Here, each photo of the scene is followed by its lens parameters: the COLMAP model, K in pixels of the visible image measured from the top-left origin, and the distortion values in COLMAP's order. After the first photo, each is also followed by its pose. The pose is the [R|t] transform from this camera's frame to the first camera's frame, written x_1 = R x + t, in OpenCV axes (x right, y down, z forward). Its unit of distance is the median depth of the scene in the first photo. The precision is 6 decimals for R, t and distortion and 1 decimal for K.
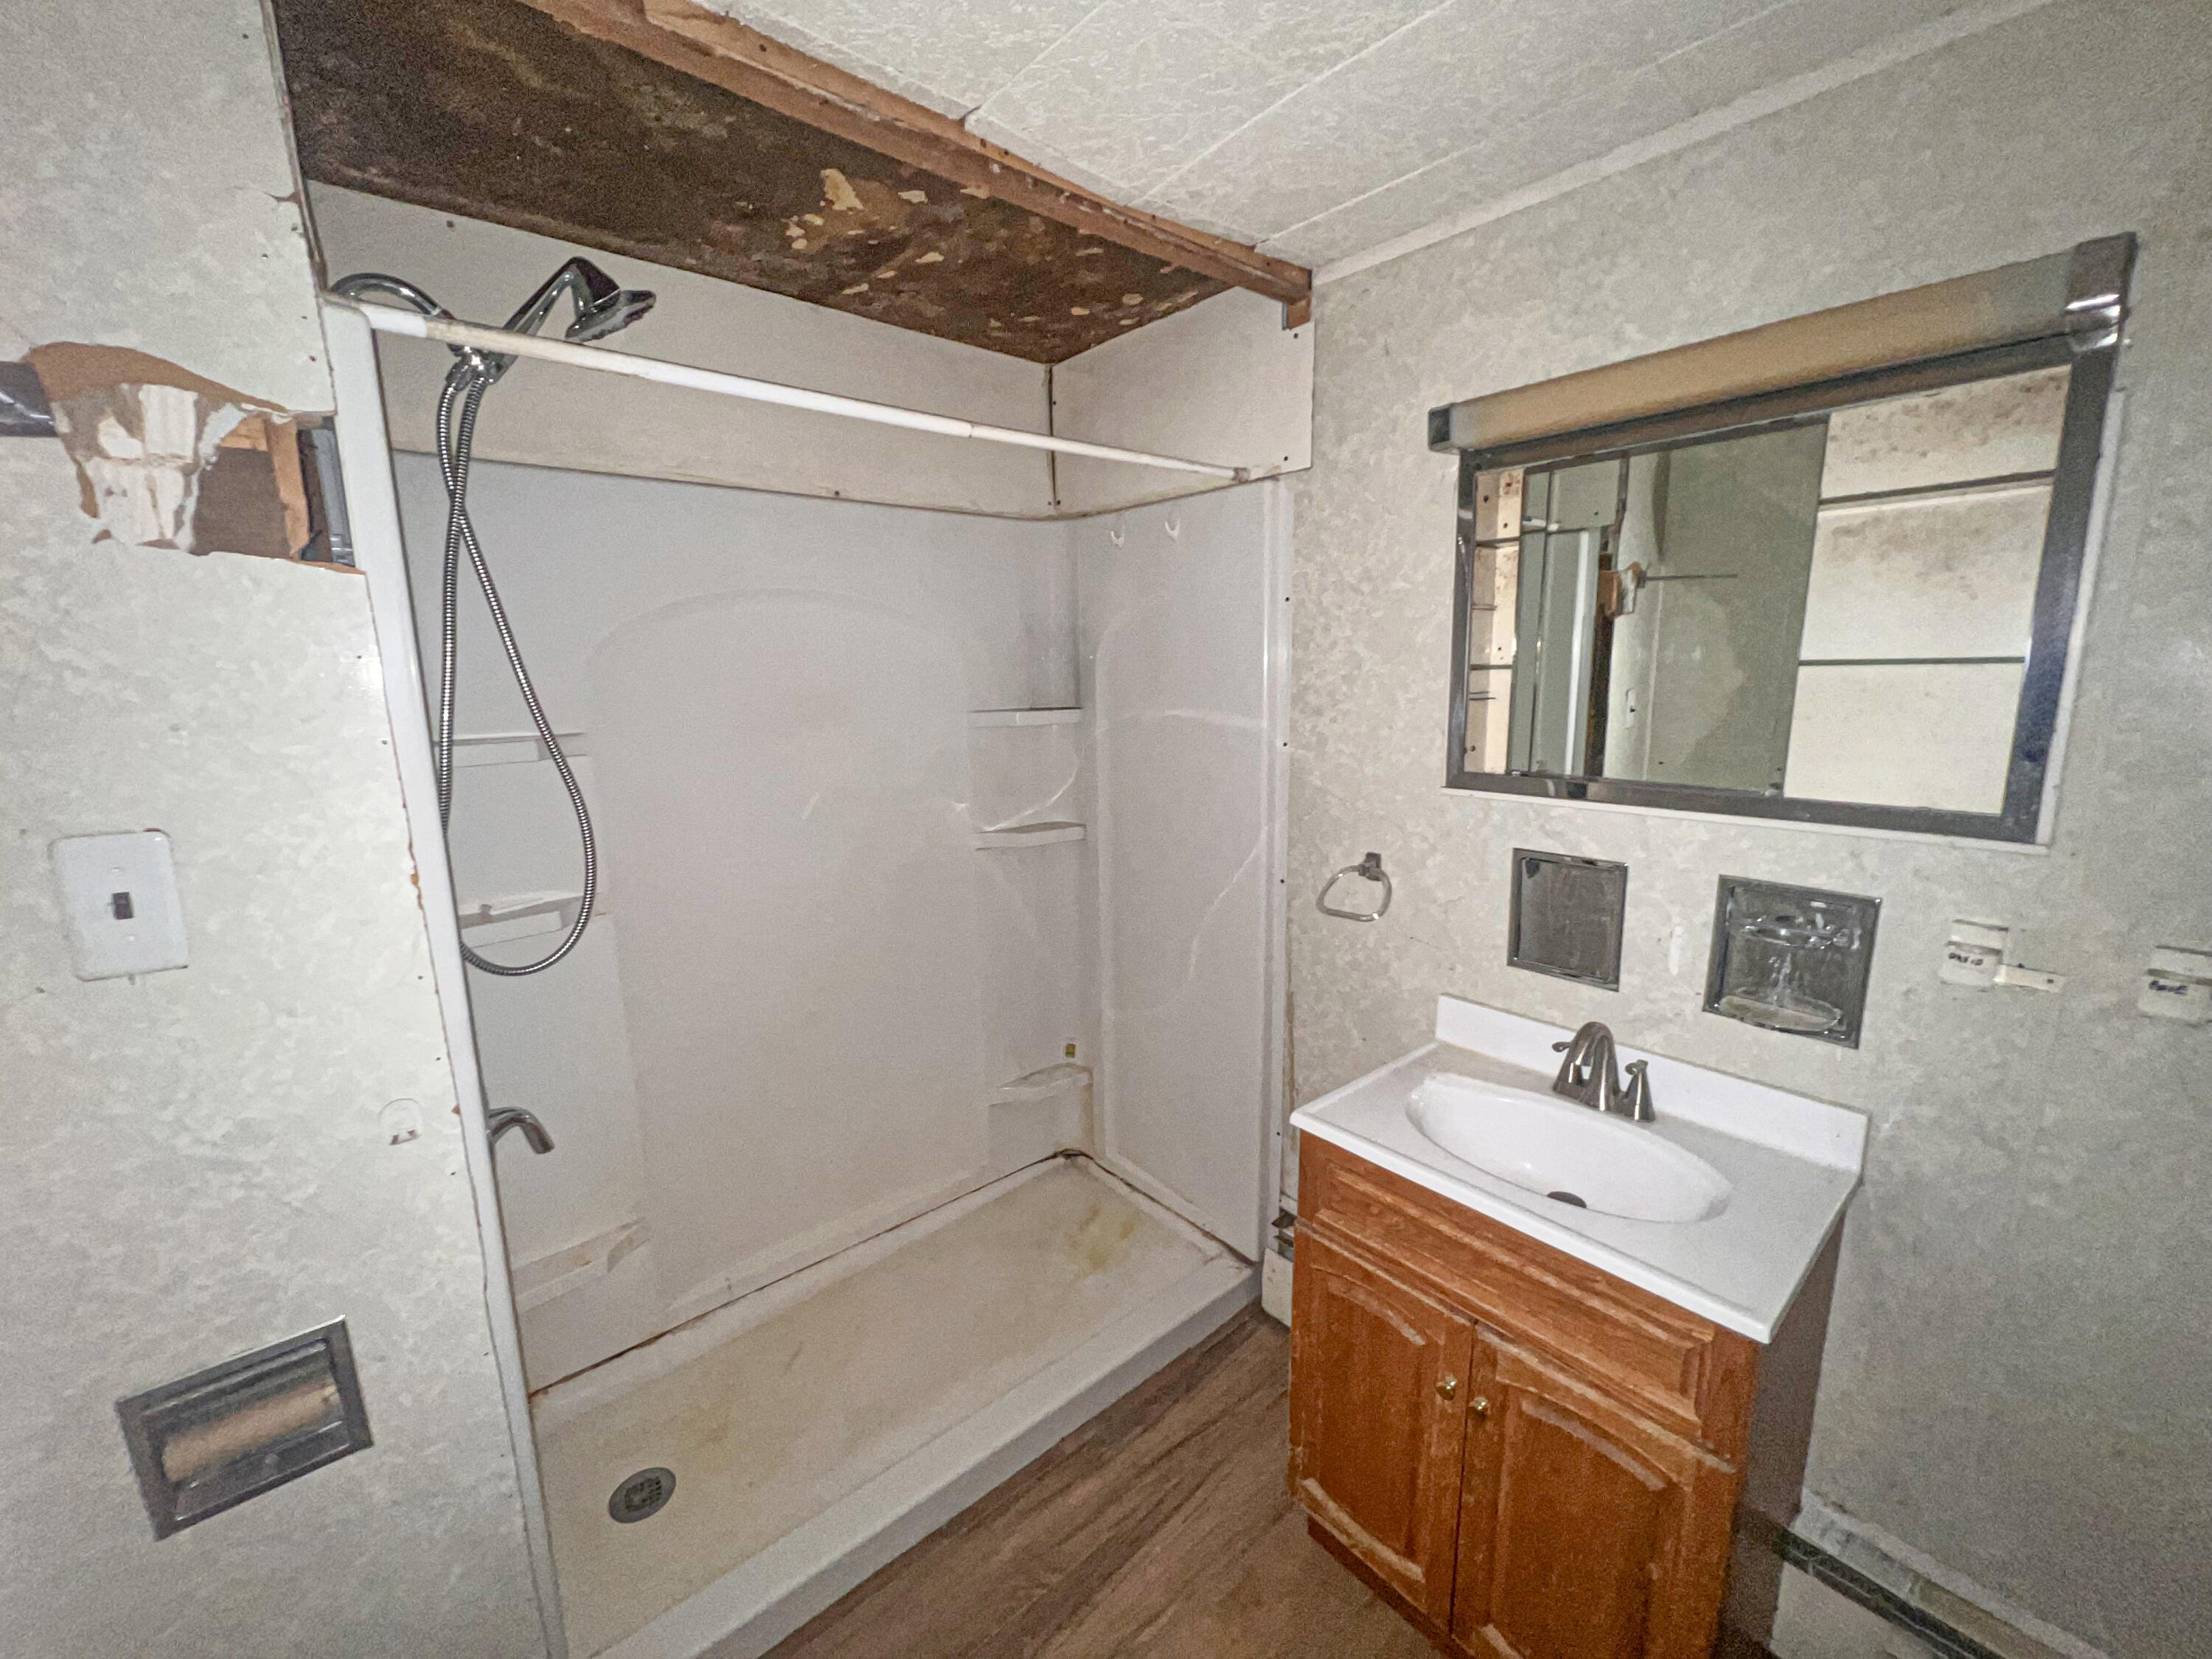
lens RADIAL K [[882.4, 0, 1100.4], [0, 882.4, 826.1], [0, 0, 1]] dist [0.002132, 0.000060]
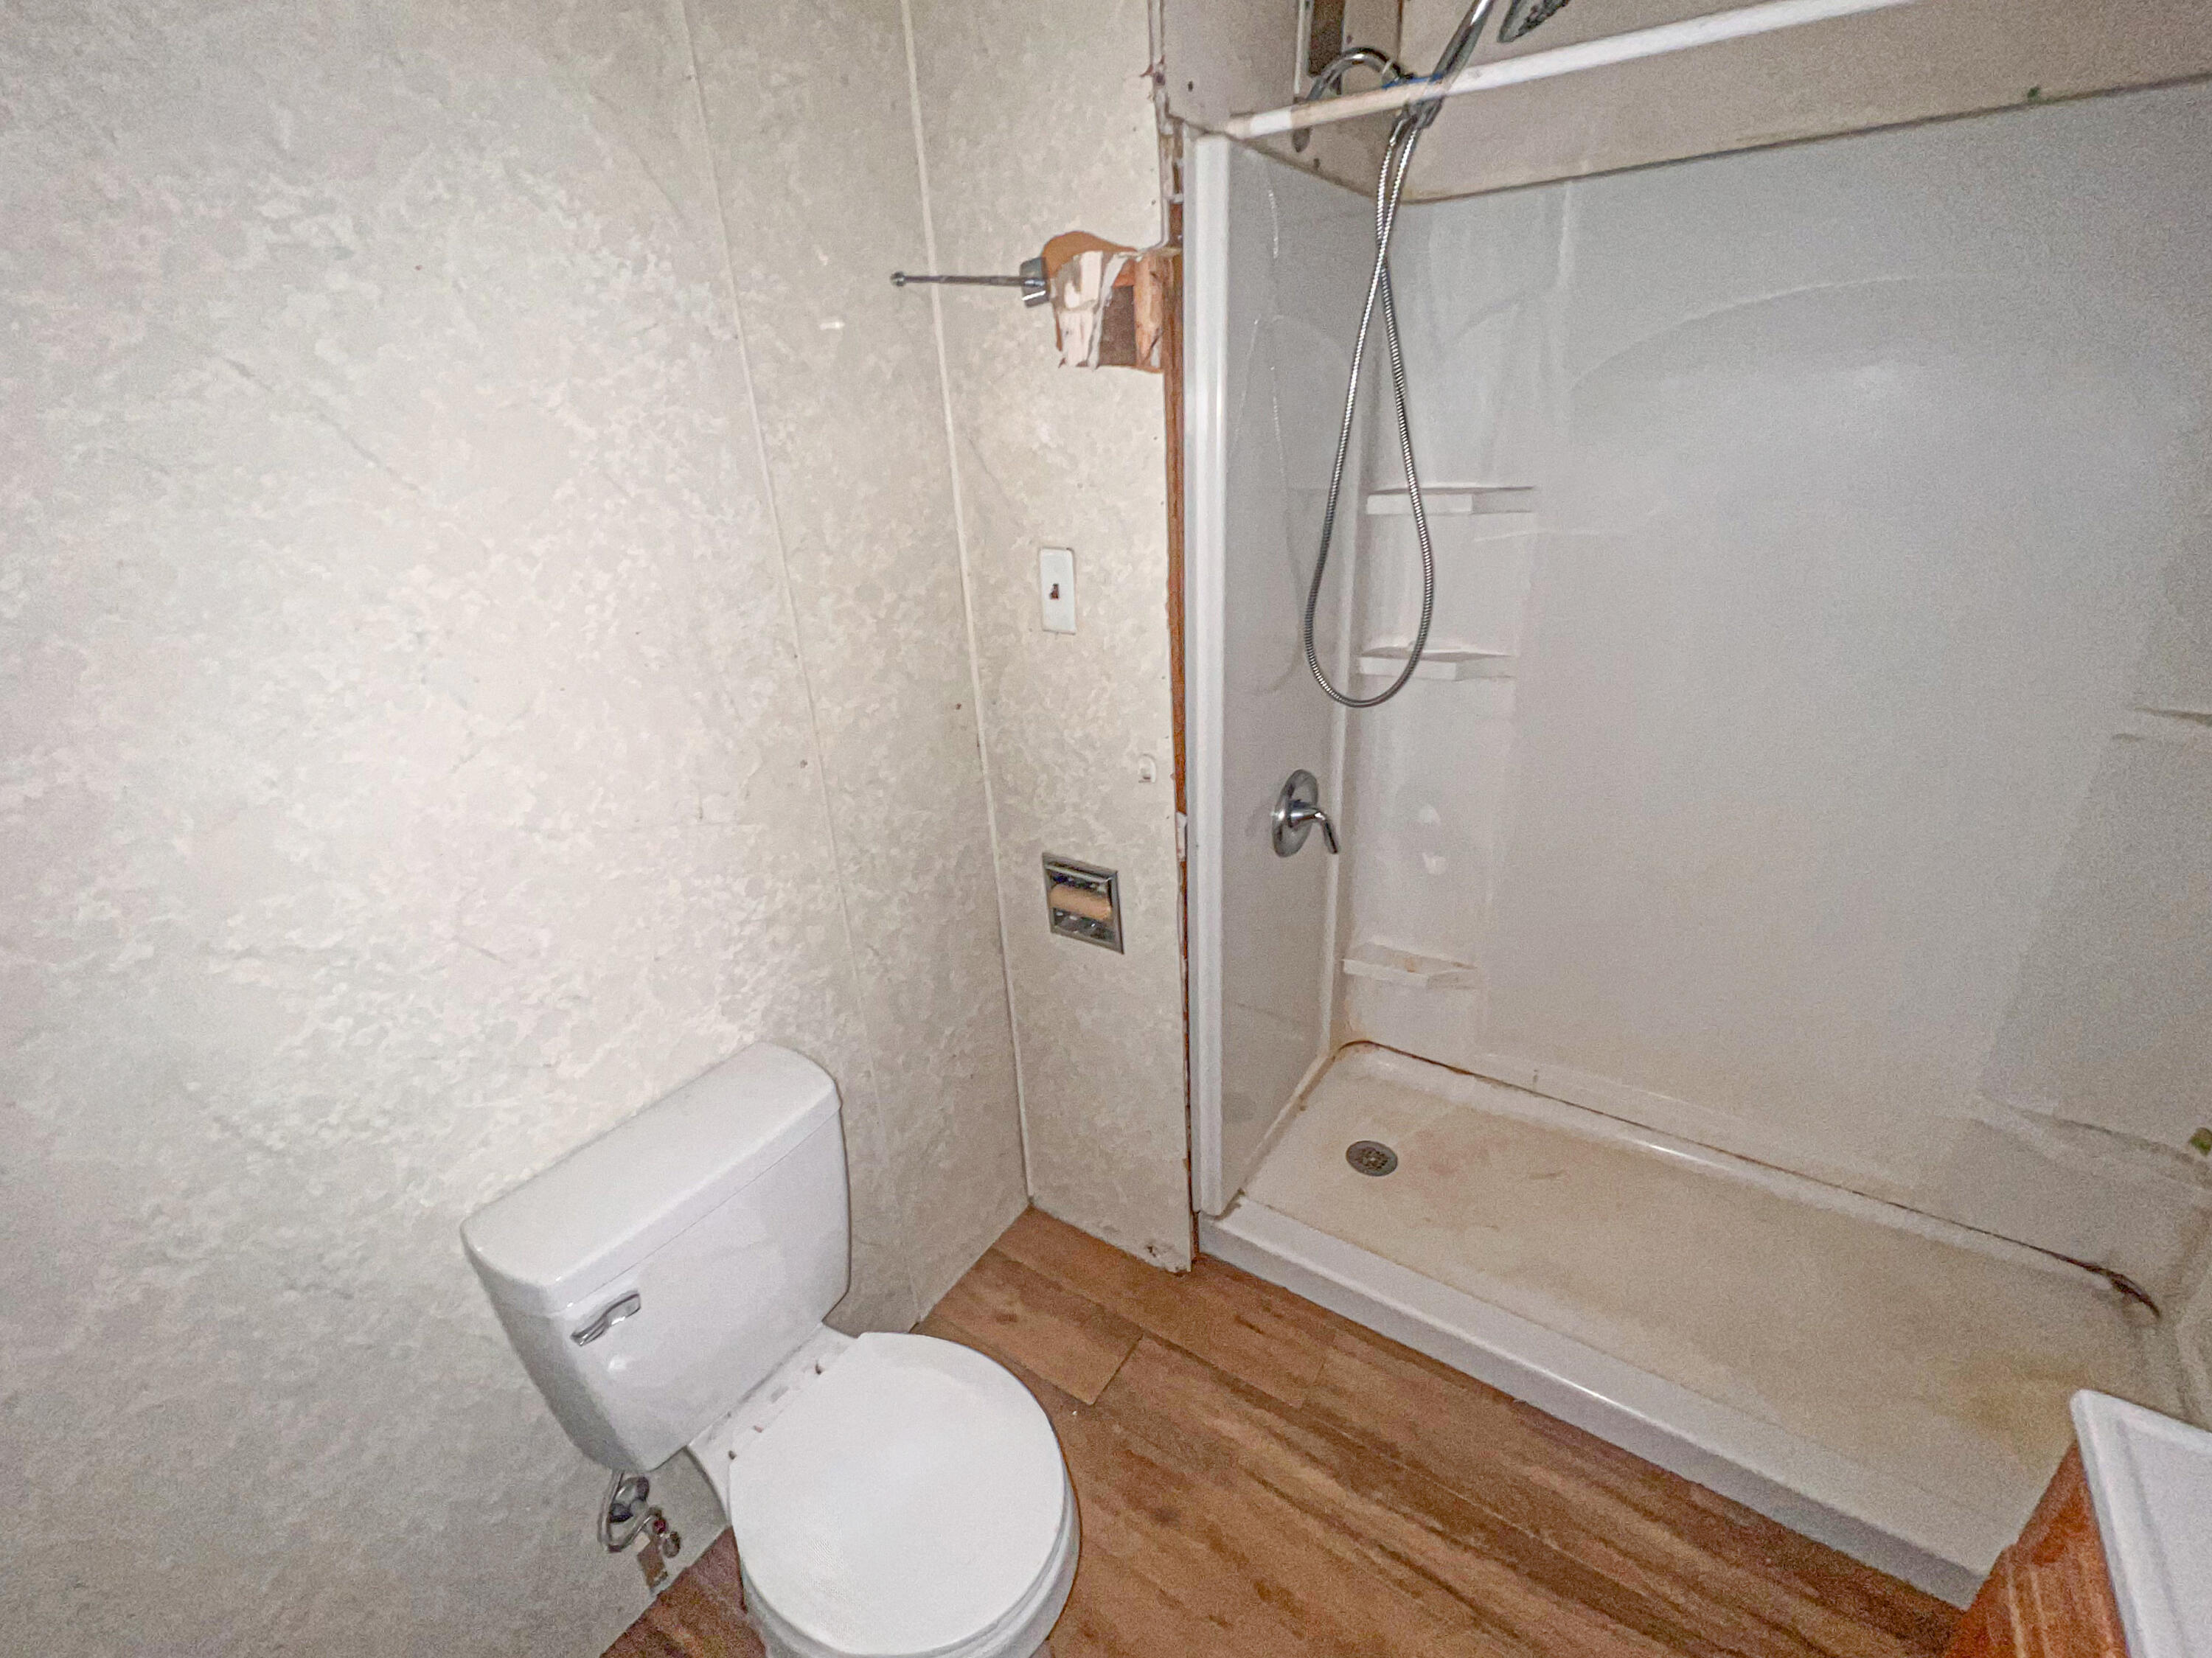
lens RADIAL K [[961.4, 0, 1107.8], [0, 961.4, 823.8], [0, 0, 1]] dist [0.000462, 0.000360]
pose [[0.268779, 0.377648, -0.886081, 0.673341], [-0.128651, 0.925766, 0.355537, -0.150048], [0.954571, 0.018435, 0.297412, 0.469085]]
